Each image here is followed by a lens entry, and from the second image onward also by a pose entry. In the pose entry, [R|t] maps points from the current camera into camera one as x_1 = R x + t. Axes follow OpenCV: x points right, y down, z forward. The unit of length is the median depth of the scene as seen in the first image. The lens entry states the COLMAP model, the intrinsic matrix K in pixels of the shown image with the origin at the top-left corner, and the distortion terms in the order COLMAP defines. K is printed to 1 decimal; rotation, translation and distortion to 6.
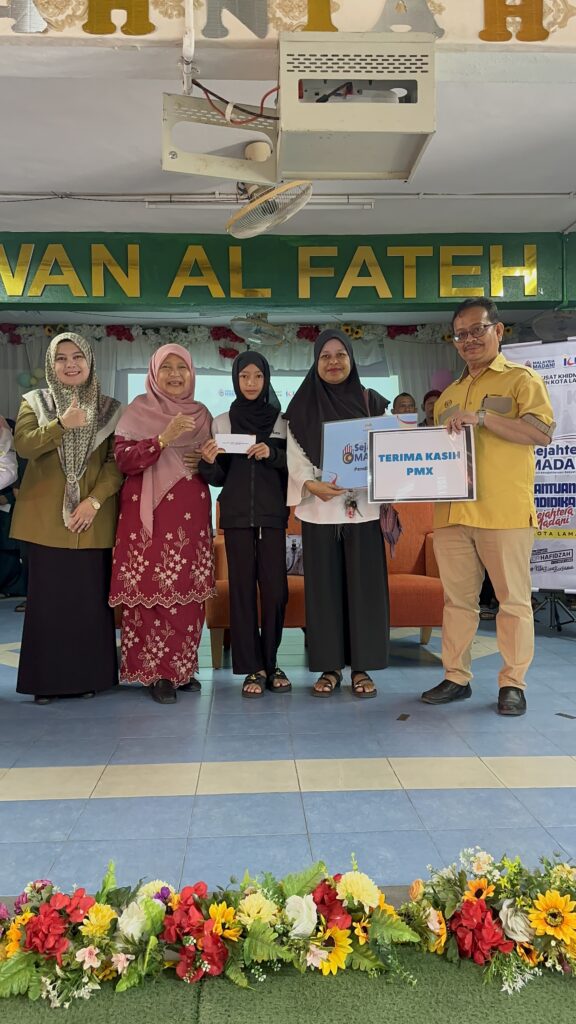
lens RADIAL K [[916.2, 0, 282.9], [0, 916.2, 524.2], [0, 0, 1]] dist [0.106325, -0.168187]
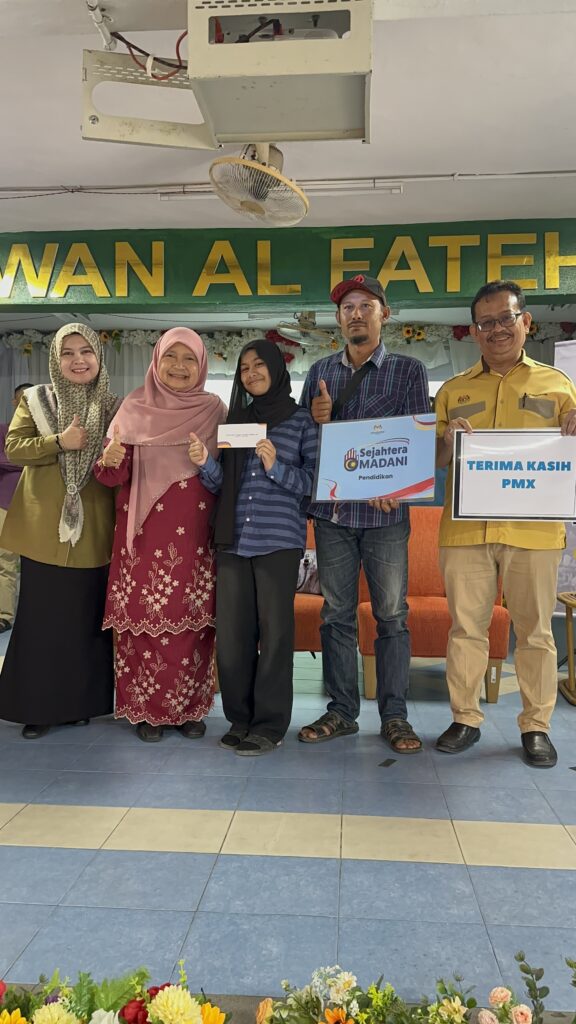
lens RADIAL K [[905.3, 0, 262.0], [0, 905.3, 535.6], [0, 0, 1]] dist [0.103452, -0.198834]
pose [[0.989665, 0.020651, -0.141902, 0.185321], [-0.020143, 0.999785, 0.005016, -0.011495], [0.141975, -0.002106, 0.989868, 0.173722]]
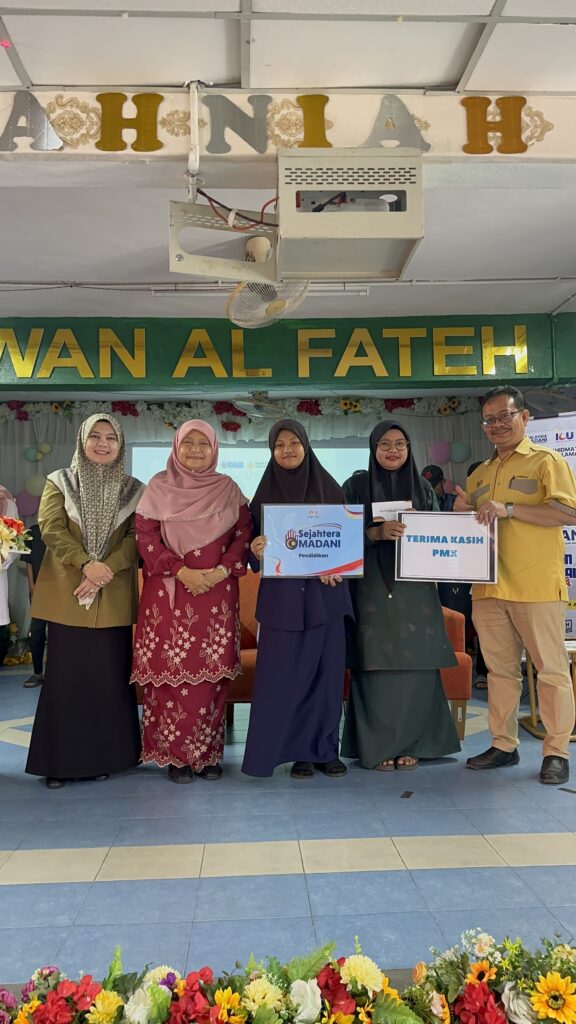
lens RADIAL K [[914.9, 0, 288.0], [0, 914.9, 512.0], [0, 0, 1]] dist [0.098900, -0.174872]
pose [[0.999961, -0.007991, 0.003771, 0.000584], [0.008279, 0.996446, -0.083822, -0.016951], [-0.003088, 0.083850, 0.996474, -0.034727]]
